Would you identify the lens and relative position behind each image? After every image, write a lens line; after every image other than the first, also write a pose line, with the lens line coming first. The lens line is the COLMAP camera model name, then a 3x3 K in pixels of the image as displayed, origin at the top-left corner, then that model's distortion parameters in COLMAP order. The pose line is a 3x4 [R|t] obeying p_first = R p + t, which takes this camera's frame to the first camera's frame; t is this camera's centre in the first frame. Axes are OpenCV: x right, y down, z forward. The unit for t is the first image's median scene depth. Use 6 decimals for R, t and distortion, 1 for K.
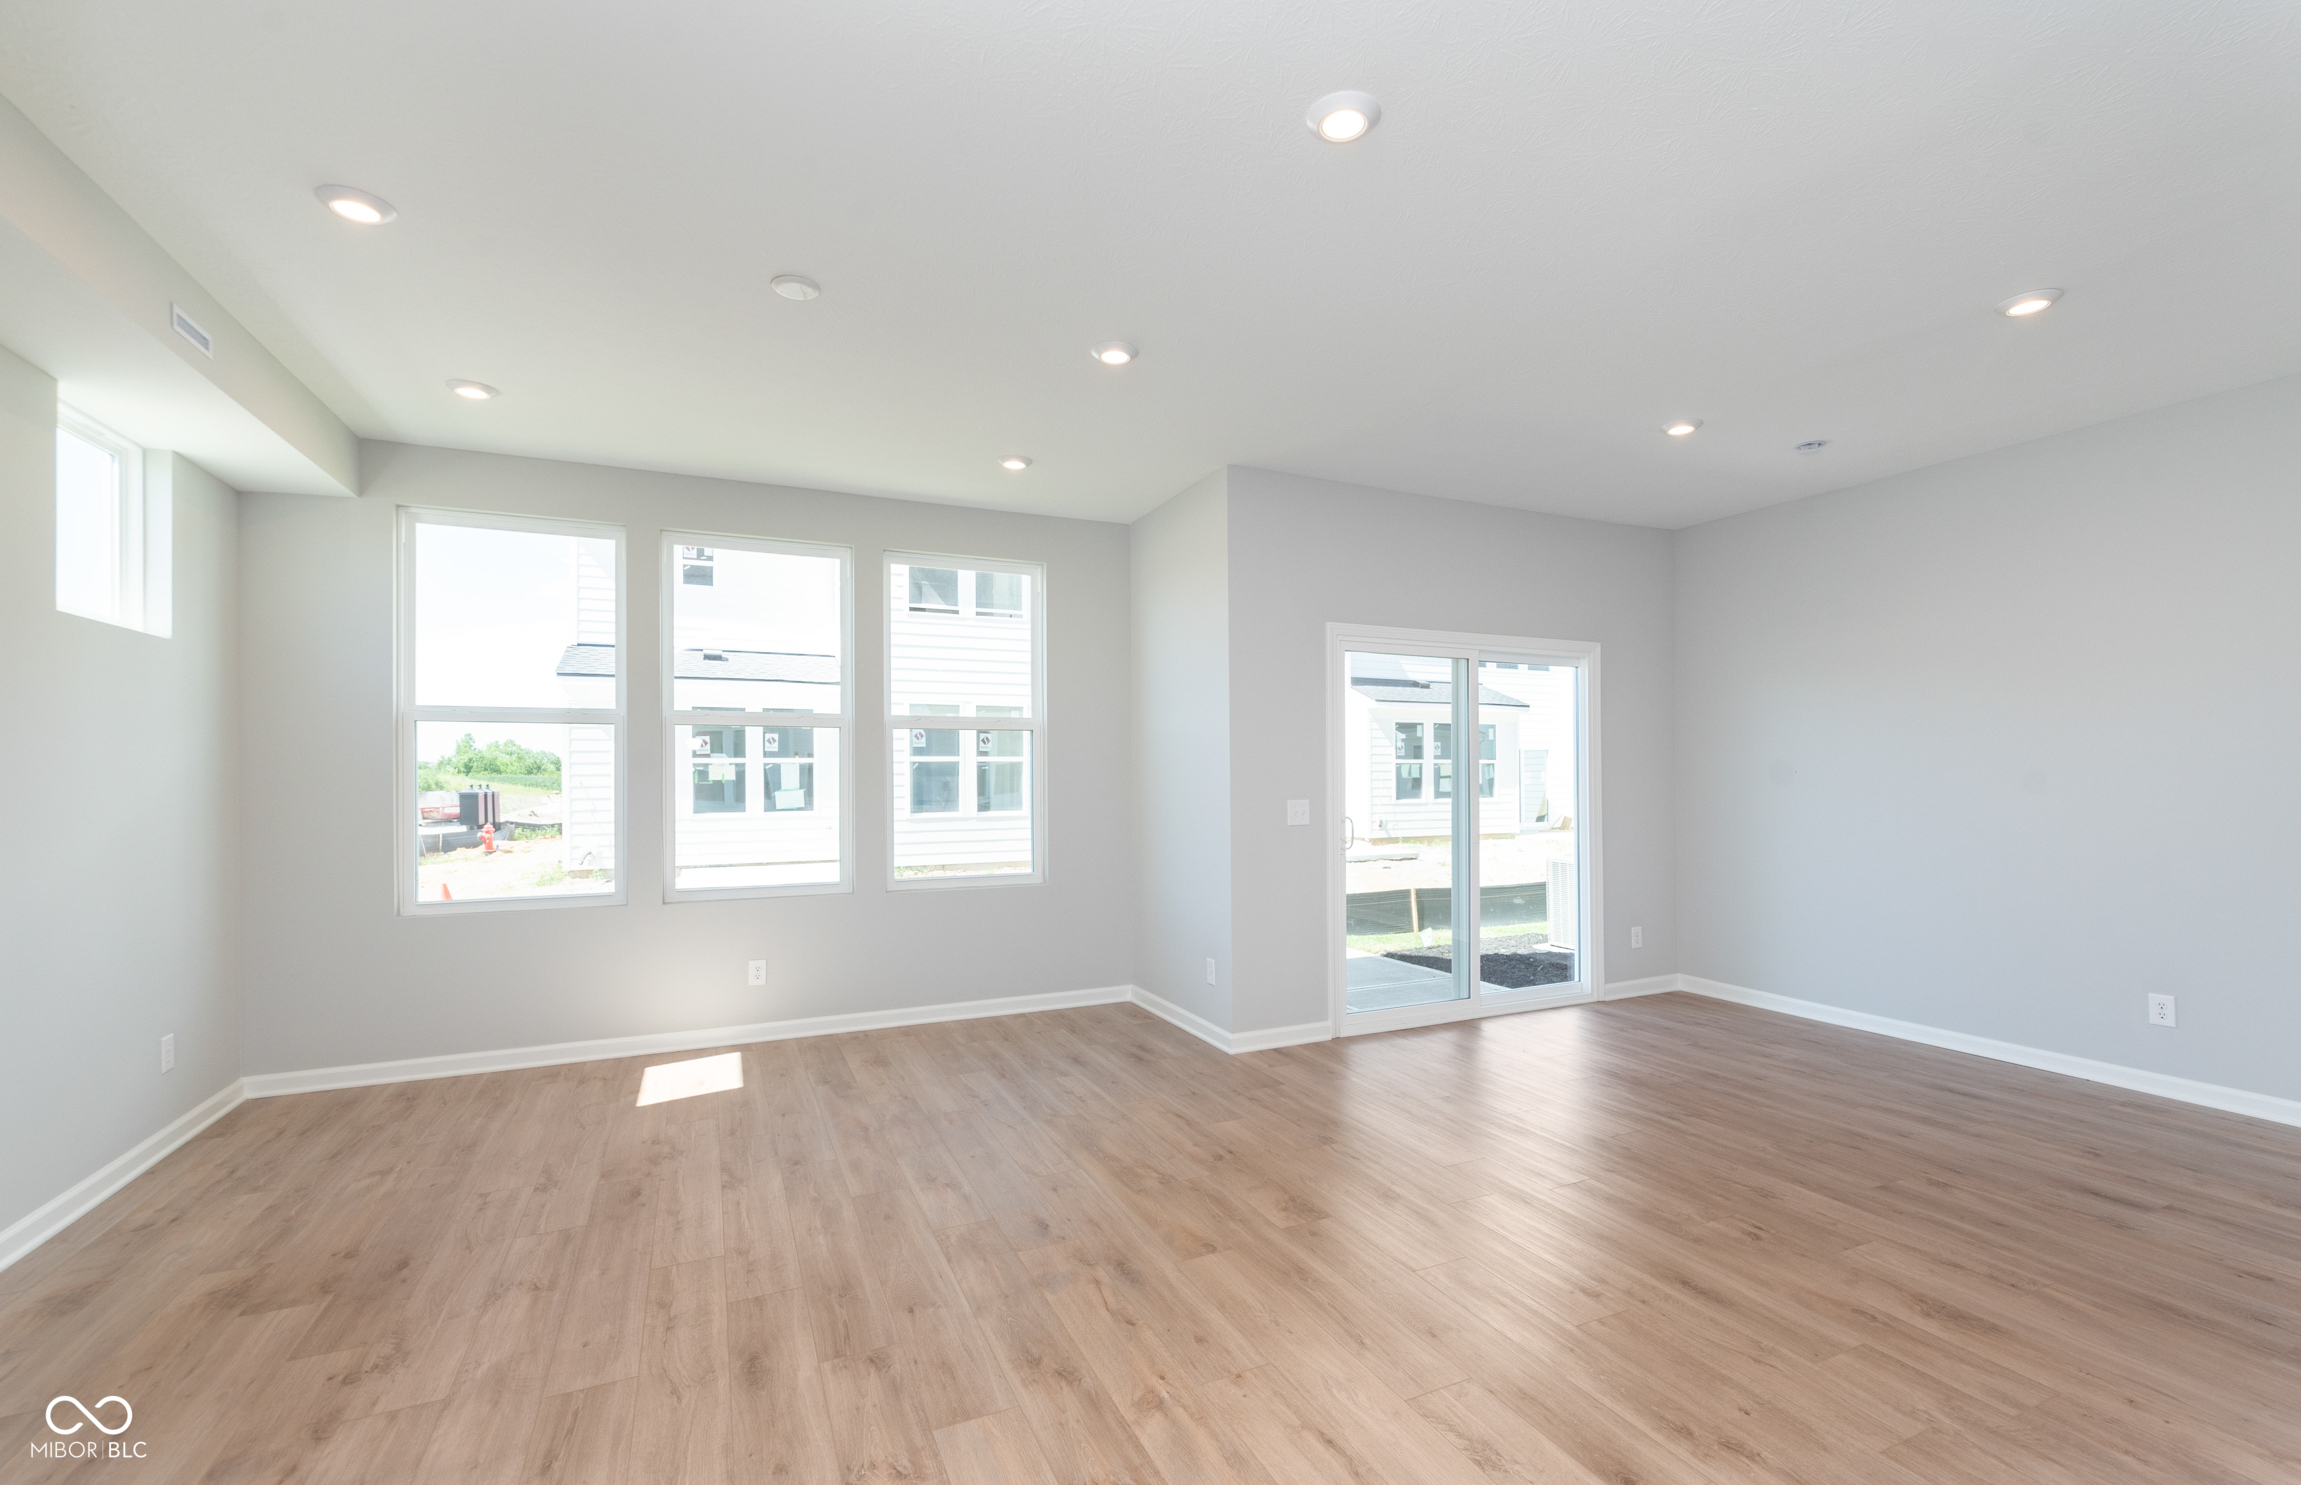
lens RADIAL K [[1000.3, 0, 1175.1], [0, 1000.3, 766.4], [0, 0, 1]] dist [0.000343, 0.000607]
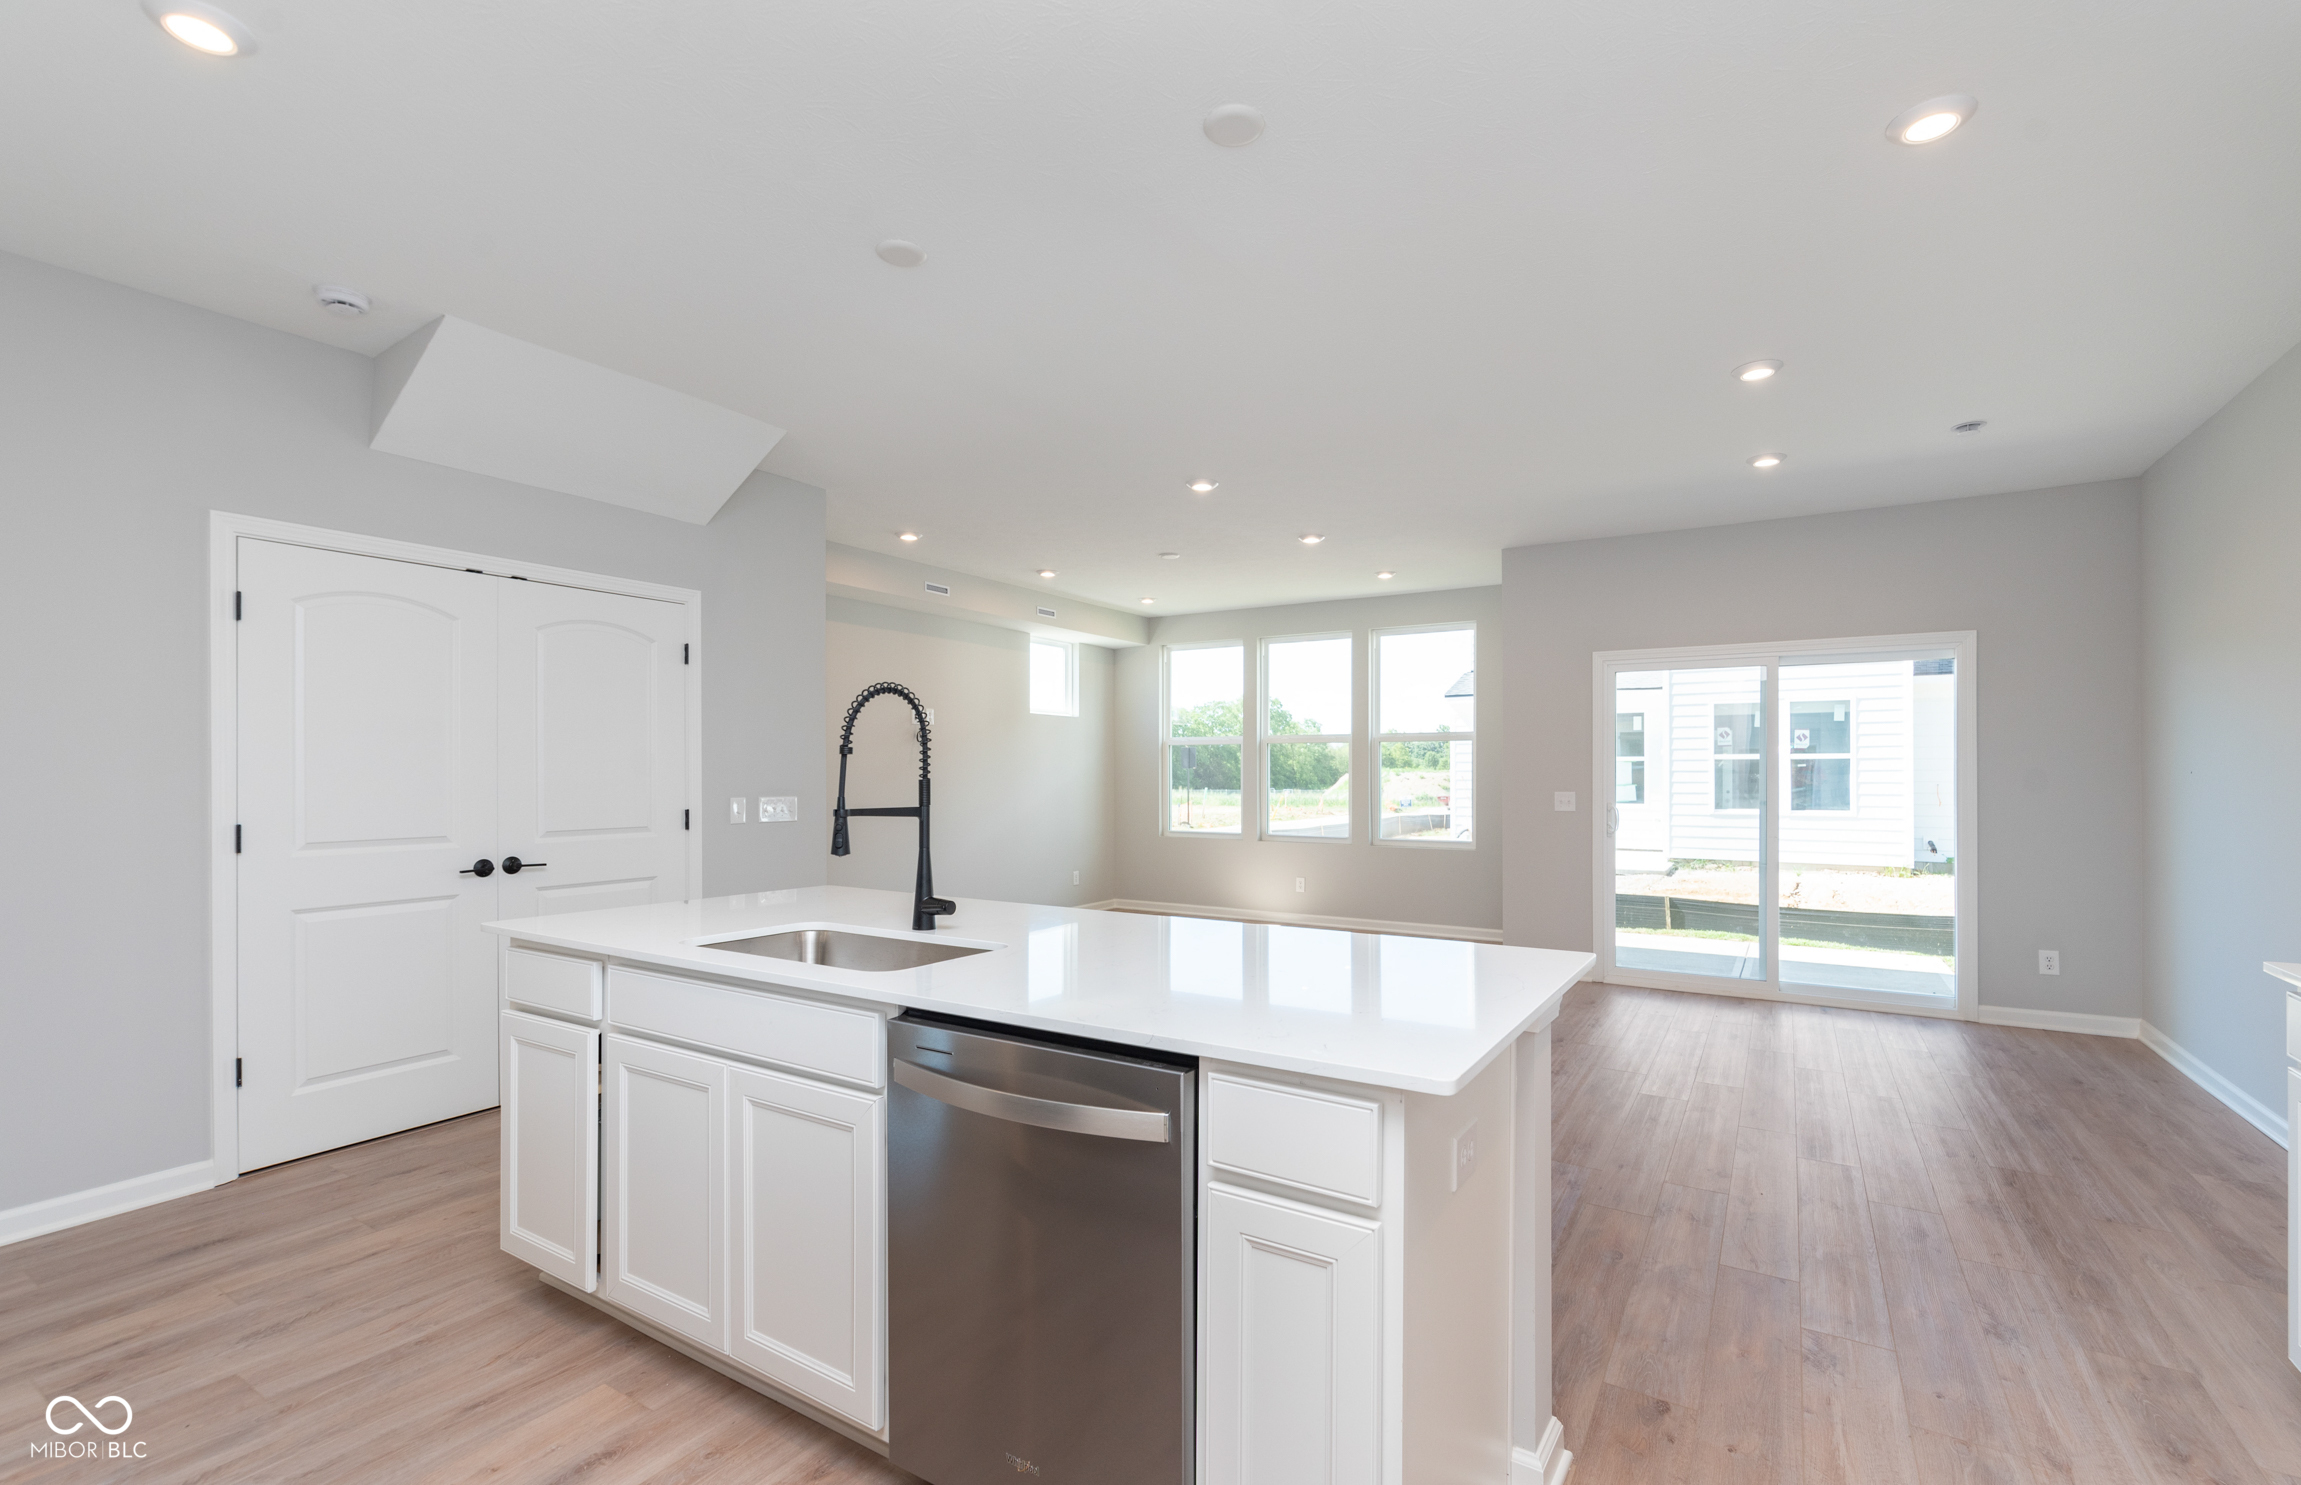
lens RADIAL K [[1000.3, 0, 1172.9], [0, 1000.3, 765.0], [0, 0, 1]] dist [0.000343, 0.000607]
pose [[0.545058, -0.001469, -0.838397, 1.032264], [0.003223, 0.999995, 0.000343, -0.003706], [0.838392, -0.002890, 0.545060, -0.153030]]
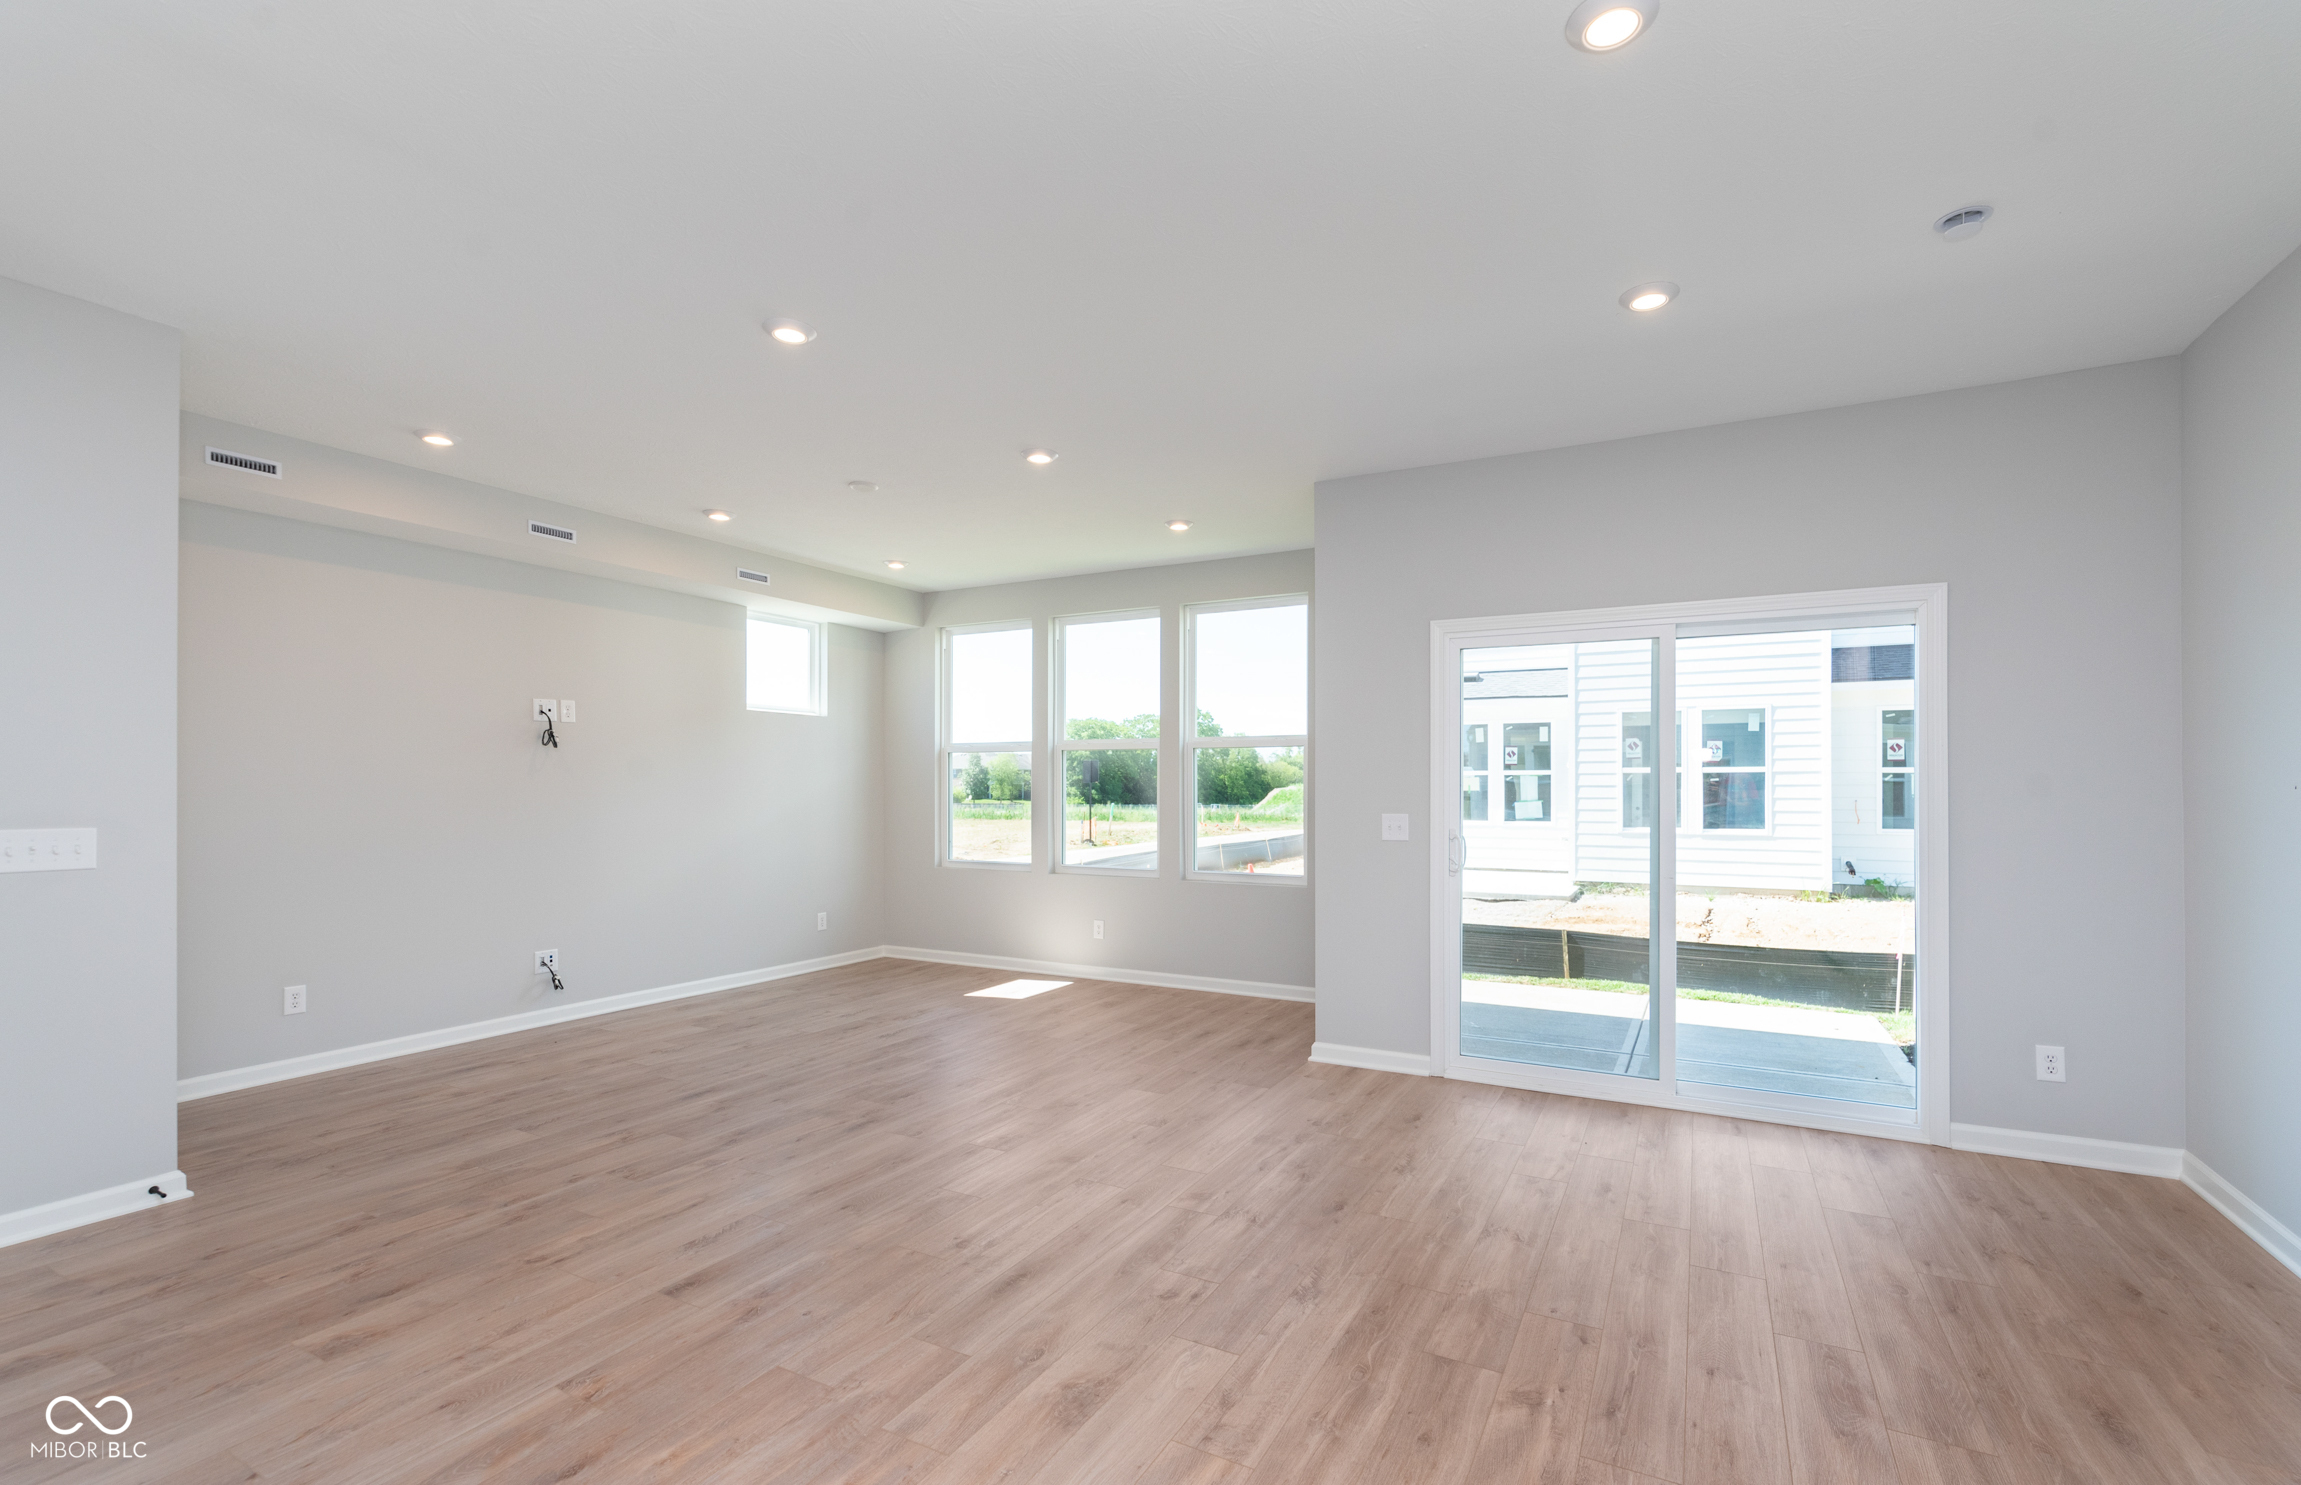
lens RADIAL K [[1000.3, 0, 1174.0], [0, 1000.3, 779.2], [0, 0, 1]] dist [0.000343, 0.000607]
pose [[0.597105, -0.001396, -0.802162, 0.835484], [0.002623, 0.999997, 0.000213, -0.000267], [0.802159, -0.002231, 0.597107, 0.293709]]
